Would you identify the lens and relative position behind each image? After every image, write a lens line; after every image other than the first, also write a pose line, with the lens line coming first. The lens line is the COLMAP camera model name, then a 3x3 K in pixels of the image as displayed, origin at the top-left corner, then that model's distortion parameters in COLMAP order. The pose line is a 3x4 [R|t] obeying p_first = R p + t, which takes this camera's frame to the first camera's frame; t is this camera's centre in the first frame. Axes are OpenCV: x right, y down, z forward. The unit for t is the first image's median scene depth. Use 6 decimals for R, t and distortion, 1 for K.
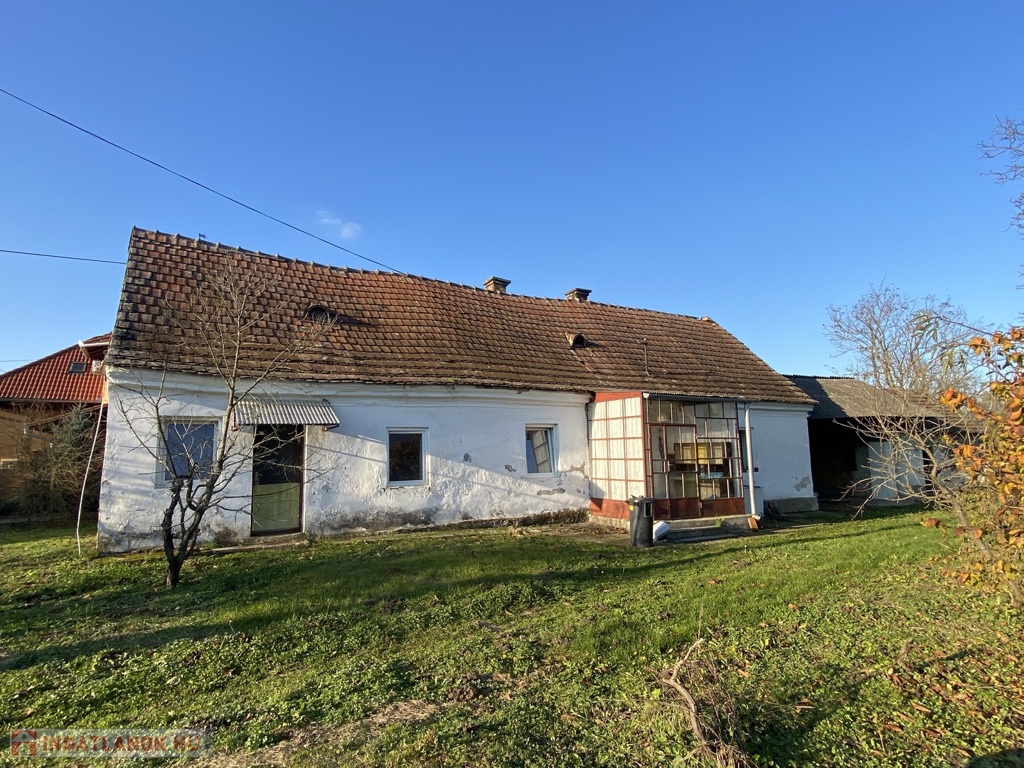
lens RADIAL K [[574.7, 0, 512.0], [0, 574.7, 384.0], [0, 0, 1]] dist [0.073335, -0.081715]
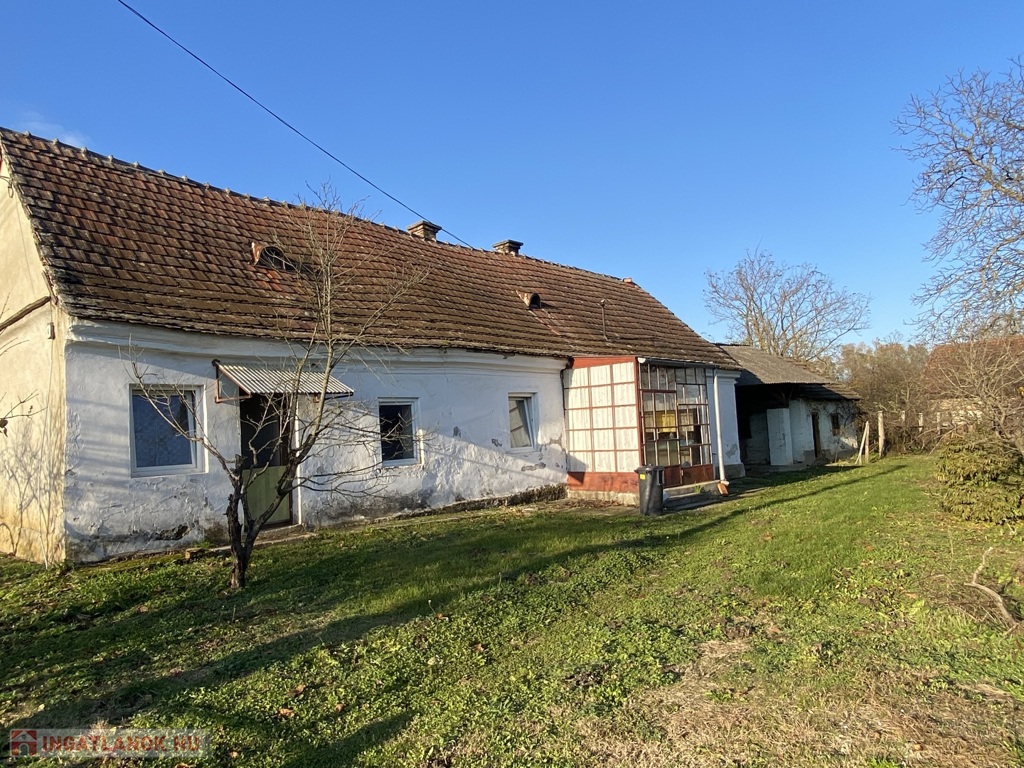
lens RADIAL K [[693.7, 0, 512.0], [0, 693.7, 384.0], [0, 0, 1]] dist [0.081857, -0.102333]
pose [[0.954042, -0.009681, 0.299516, -0.302319], [-0.003744, 0.999015, 0.044217, 0.008459], [-0.299649, -0.043306, 0.953066, -0.027482]]
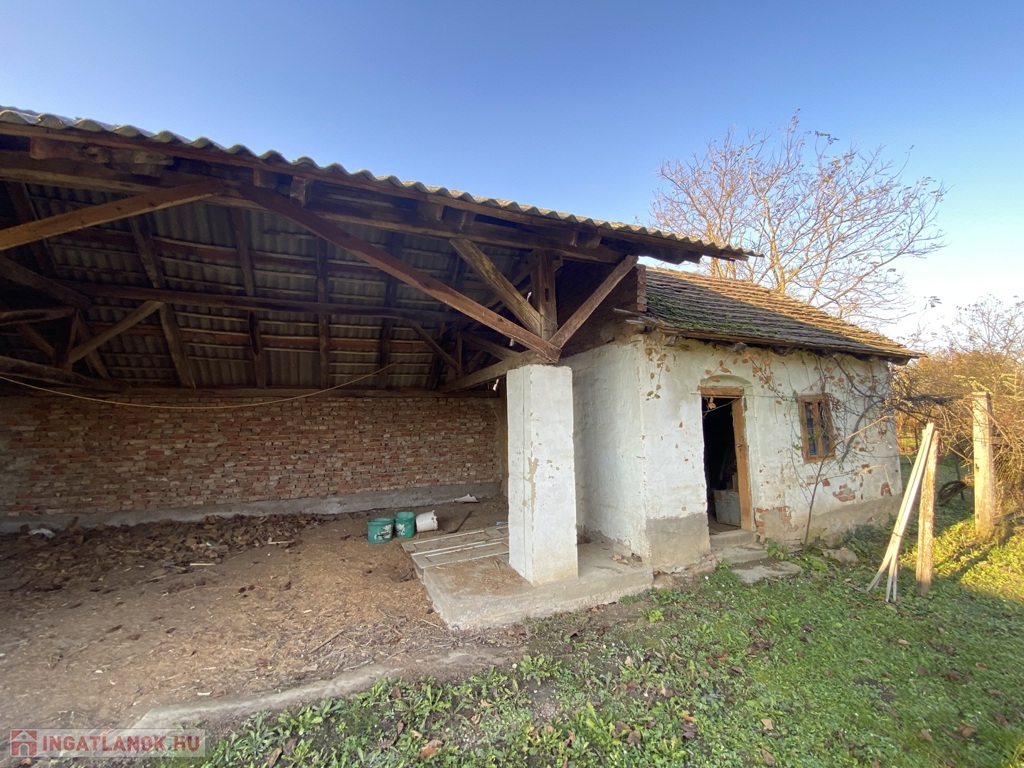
lens RADIAL K [[407.8, 0, 515.1], [0, 407.8, 381.9], [0, 0, 1]] dist [0.023224, -0.021573]
pose [[0.999056, -0.012290, -0.041659, 1.105280], [0.014474, 0.998514, 0.052537, 0.163073], [0.040952, -0.053091, 0.997750, 1.401063]]
